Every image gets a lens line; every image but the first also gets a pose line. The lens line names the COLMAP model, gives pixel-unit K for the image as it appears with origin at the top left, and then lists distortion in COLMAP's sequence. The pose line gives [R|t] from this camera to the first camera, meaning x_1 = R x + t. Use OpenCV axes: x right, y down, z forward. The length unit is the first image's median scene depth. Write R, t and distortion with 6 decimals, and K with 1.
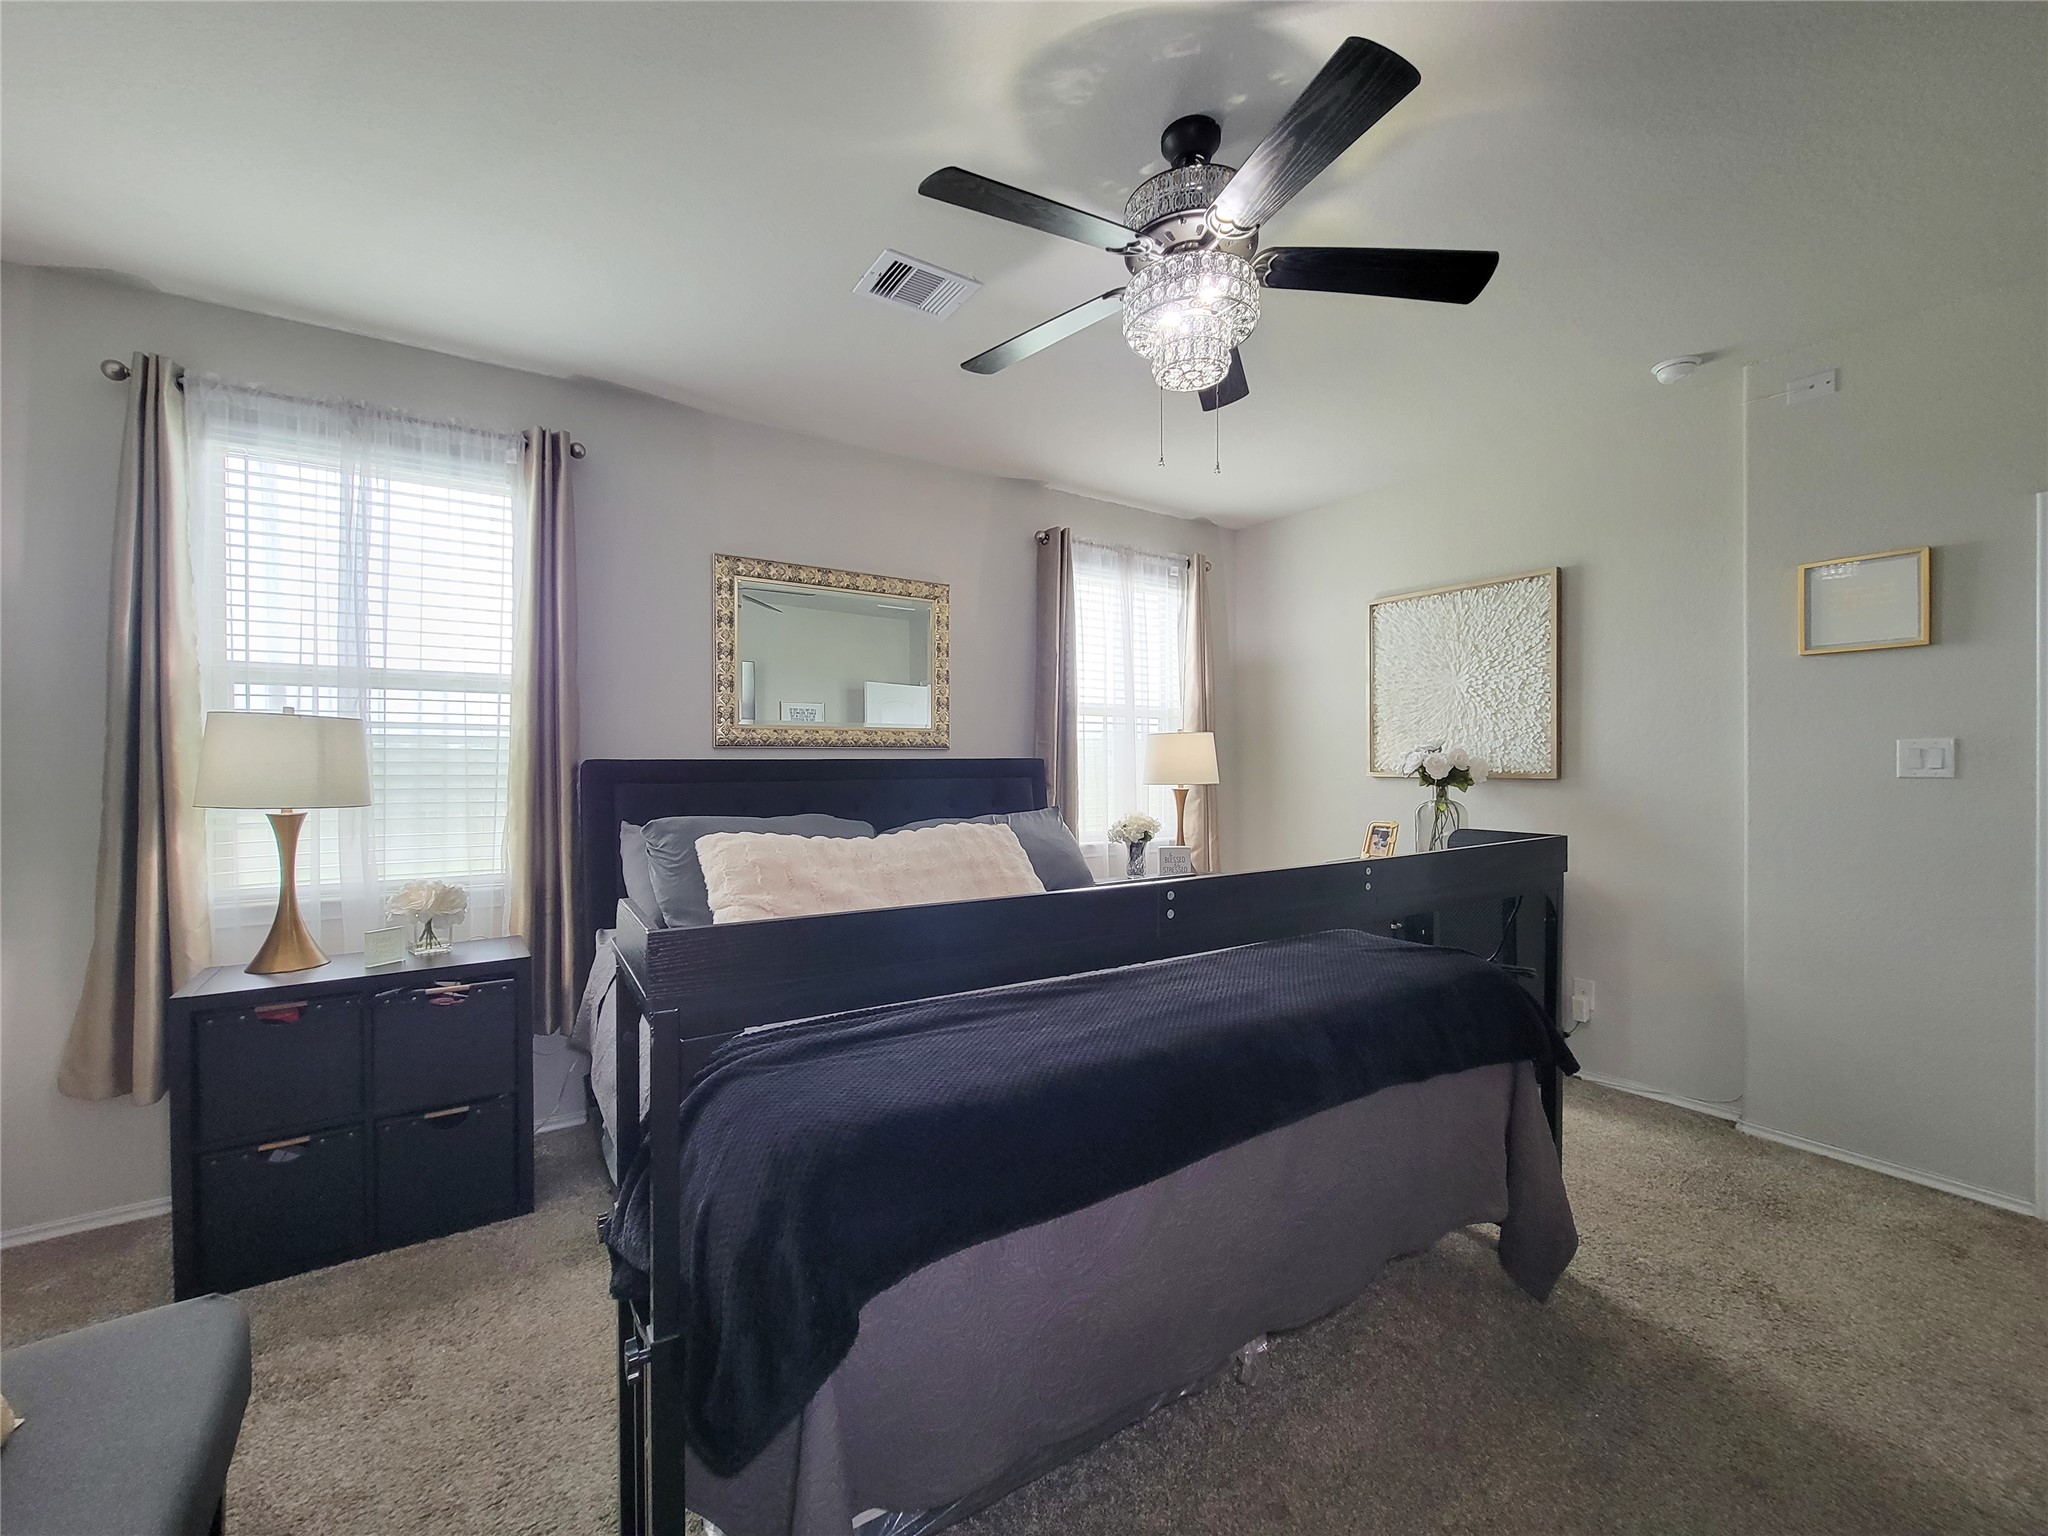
lens RADIAL K [[806.9, 0, 1024.0], [0, 806.9, 768.0], [0, 0, 1]] dist [-0.015783, -0.000054]
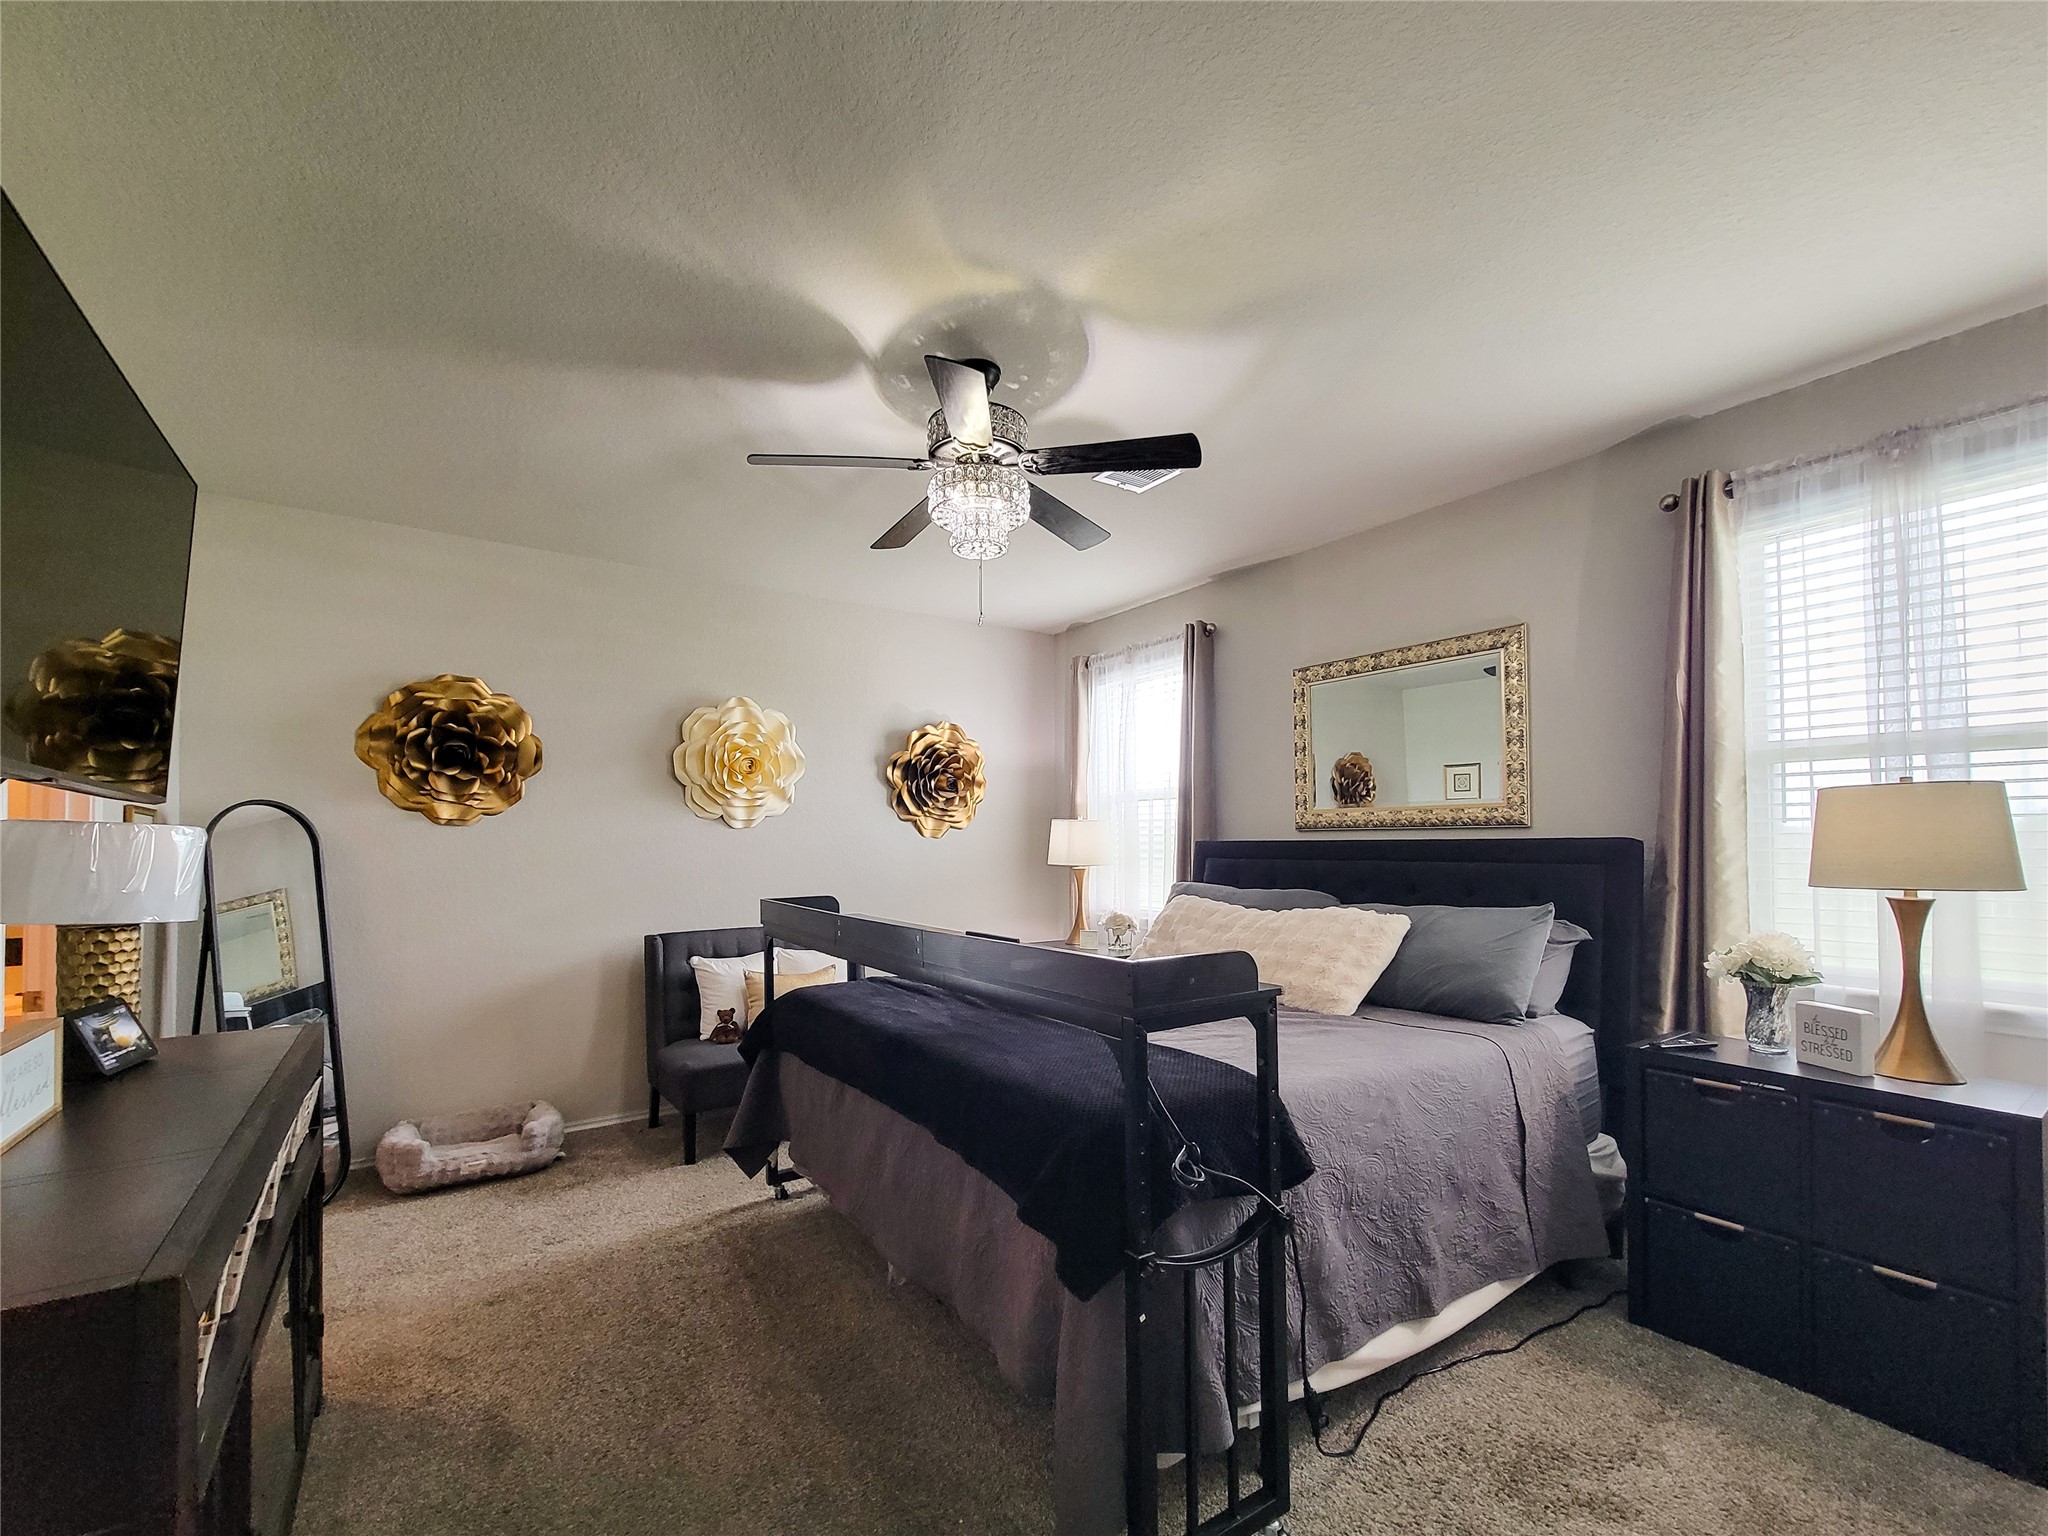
lens RADIAL K [[833.2, 0, 1023.6], [0, 833.2, 770.4], [0, 0, 1]] dist [0.007703, -0.004997]
pose [[0.038580, -0.085789, -0.995566, 0.713019], [-0.007333, 0.996257, -0.086132, -0.004165], [0.999229, 0.010623, 0.037807, 0.470010]]
